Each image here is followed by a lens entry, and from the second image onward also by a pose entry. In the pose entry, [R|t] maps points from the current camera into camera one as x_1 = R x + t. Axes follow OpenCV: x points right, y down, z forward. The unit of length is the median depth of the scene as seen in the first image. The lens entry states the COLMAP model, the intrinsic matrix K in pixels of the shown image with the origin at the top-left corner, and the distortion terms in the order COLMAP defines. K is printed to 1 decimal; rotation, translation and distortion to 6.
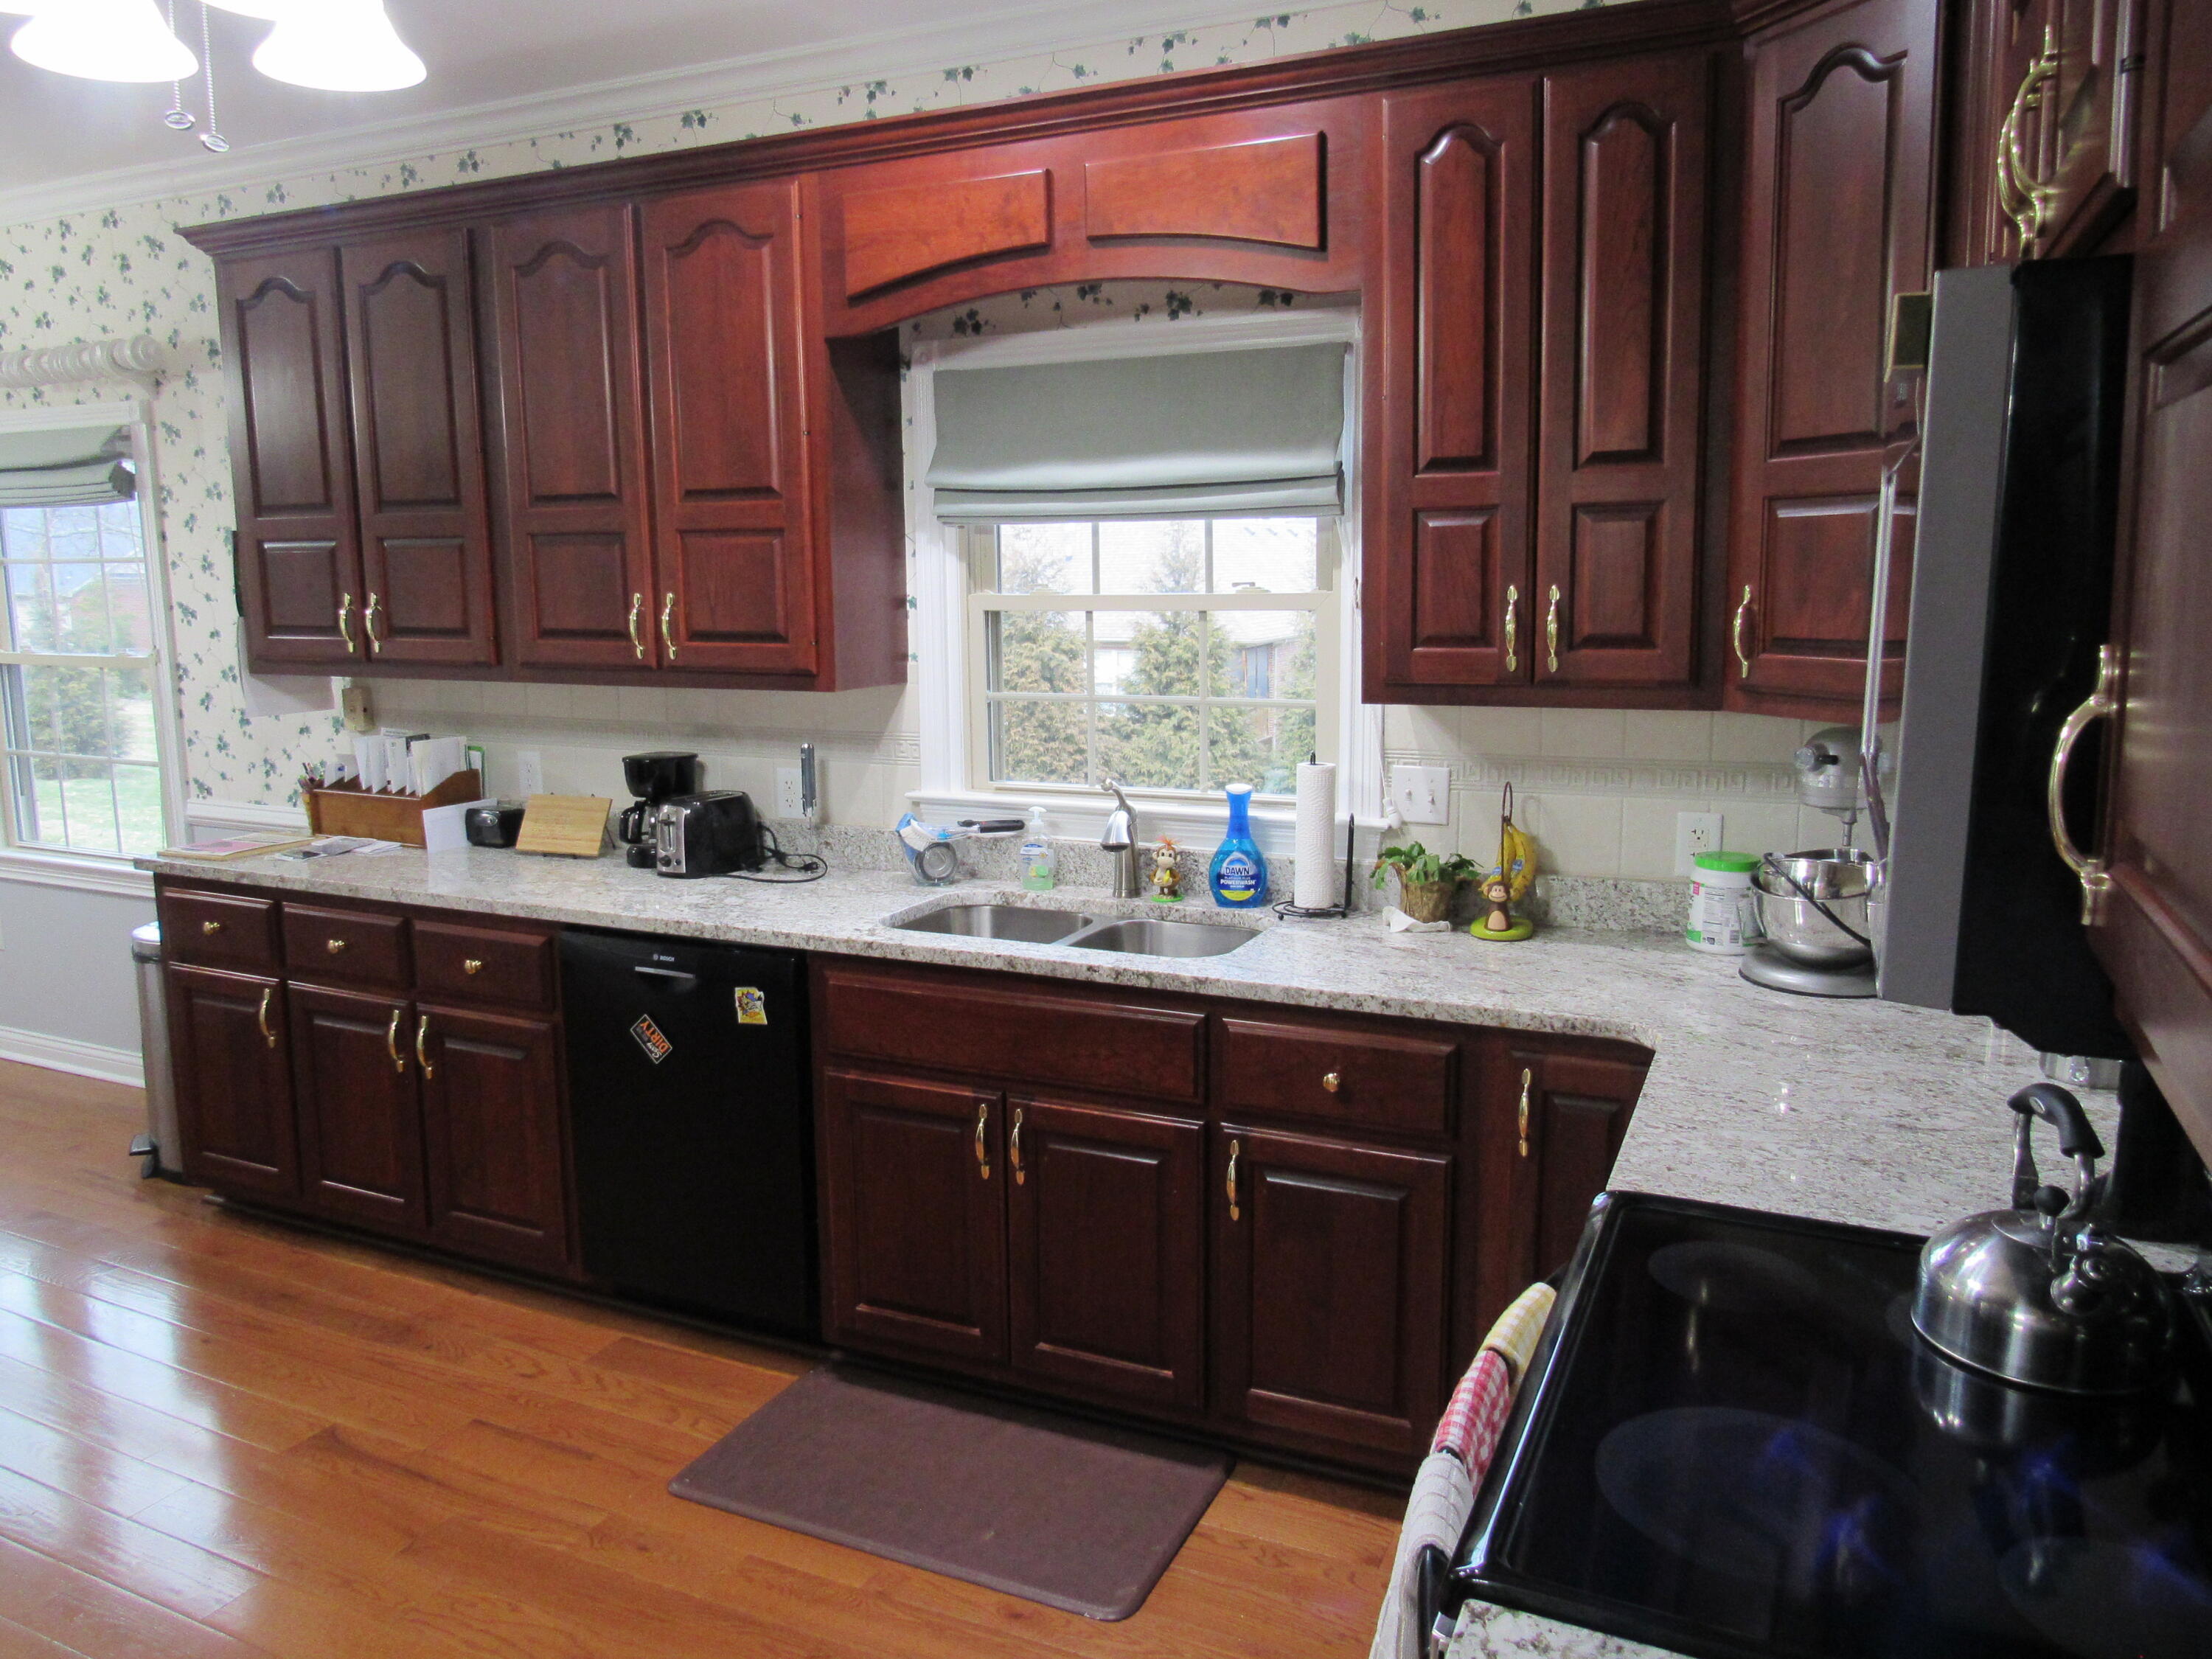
lens RADIAL K [[1583.1, 0, 1105.7], [0, 1583.1, 838.3], [0, 0, 1]] dist [-0.031787, 0.013101]
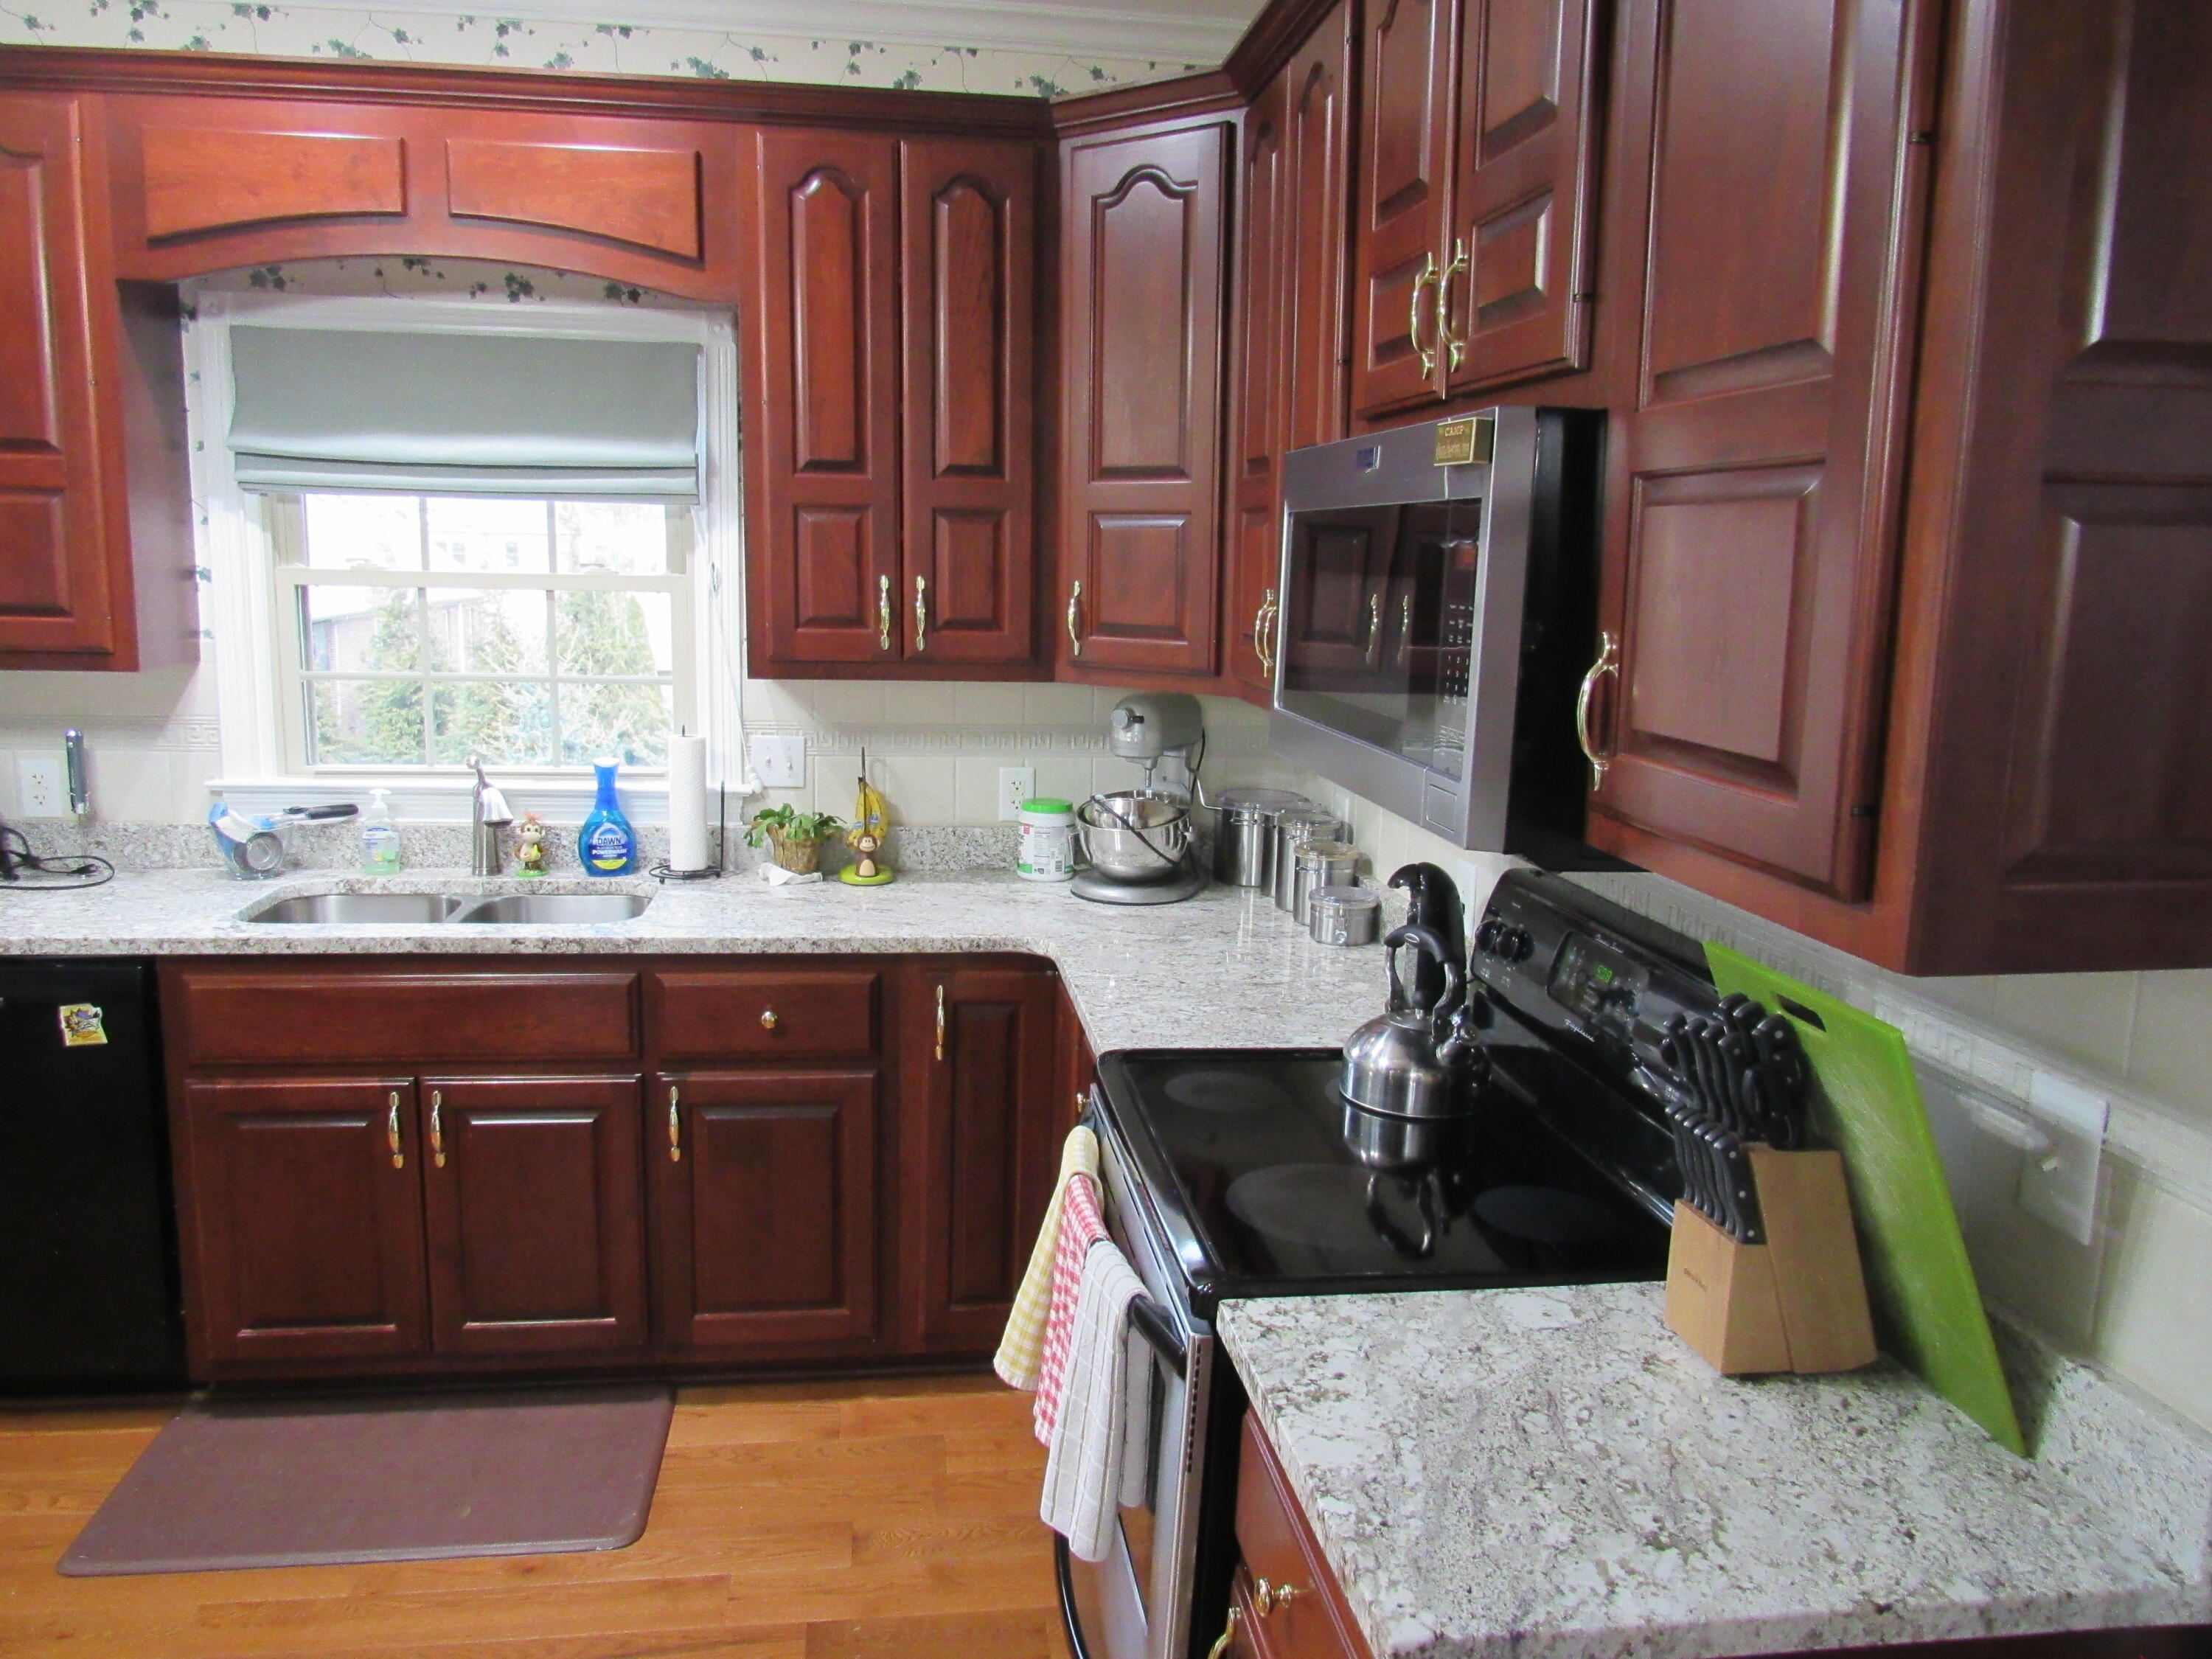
lens RADIAL K [[1583.1, 0, 1105.7], [0, 1583.1, 838.3], [0, 0, 1]] dist [-0.031787, 0.013101]
pose [[0.840840, -0.060390, 0.537904, -0.212391], [0.053346, 0.998164, 0.028675, 0.006713], [-0.538648, 0.004584, 0.842518, -0.055971]]
